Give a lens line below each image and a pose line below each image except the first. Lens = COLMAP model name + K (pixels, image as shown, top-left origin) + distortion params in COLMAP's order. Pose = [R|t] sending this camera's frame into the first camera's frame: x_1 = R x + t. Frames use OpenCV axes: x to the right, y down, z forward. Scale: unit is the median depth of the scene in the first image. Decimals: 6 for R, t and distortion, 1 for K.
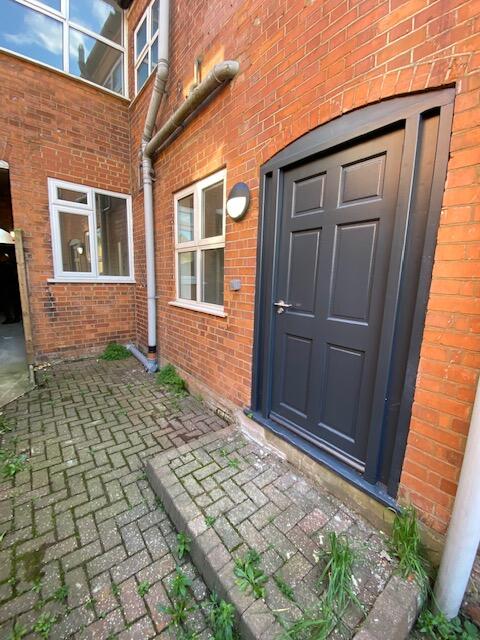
lens RADIAL K [[258.1, 0, 238.3], [0, 258.1, 320.4], [0, 0, 1]] dist [0.009444, -0.014740]
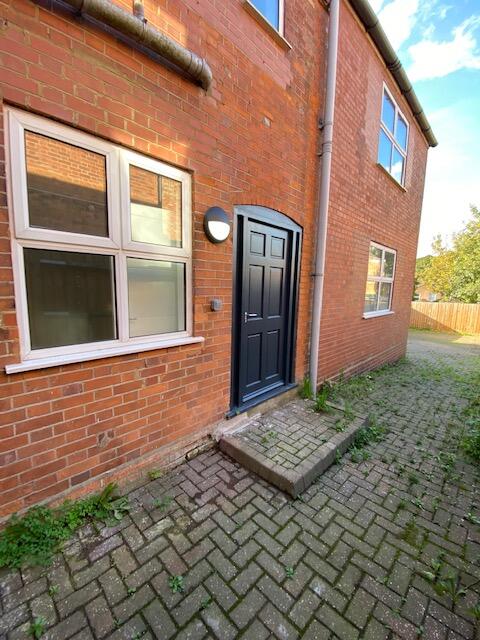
lens RADIAL K [[258.1, 0, 238.3], [0, 258.1, 320.4], [0, 0, 1]] dist [0.009444, -0.014740]
pose [[-0.100126, -0.167272, 0.980813, -0.991899], [0.142599, 0.973178, 0.180527, -0.241659], [-0.984703, 0.157938, -0.073588, 0.972025]]
